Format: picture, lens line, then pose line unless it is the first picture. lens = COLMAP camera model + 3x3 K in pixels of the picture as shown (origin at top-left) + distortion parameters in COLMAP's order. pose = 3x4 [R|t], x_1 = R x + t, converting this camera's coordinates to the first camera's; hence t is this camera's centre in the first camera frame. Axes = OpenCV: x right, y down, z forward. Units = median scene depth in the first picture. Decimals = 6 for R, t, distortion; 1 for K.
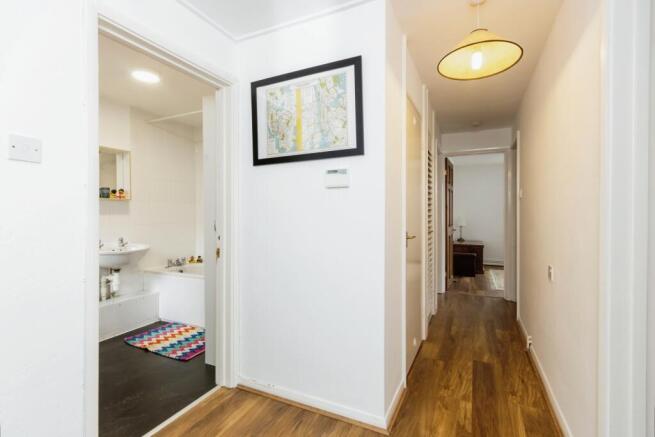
lens RADIAL K [[300.0, 0, 332.1], [0, 300.0, 216.0], [0, 0, 1]] dist [0.000570, 0.000064]
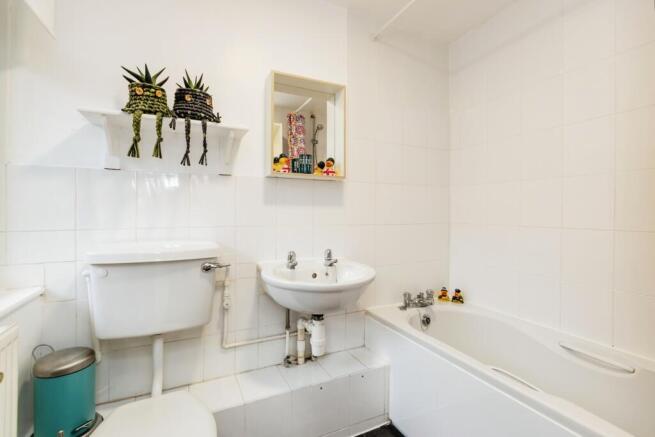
lens RADIAL K [[300.0, 0, 328.8], [0, 300.0, 215.1], [0, 0, 1]] dist [0.000570, 0.000064]
pose [[0.777080, 0.015119, -0.629220, -0.363979], [-0.014782, 0.999874, 0.005769, 0.009005], [0.629228, 0.004818, 0.777206, 0.576804]]
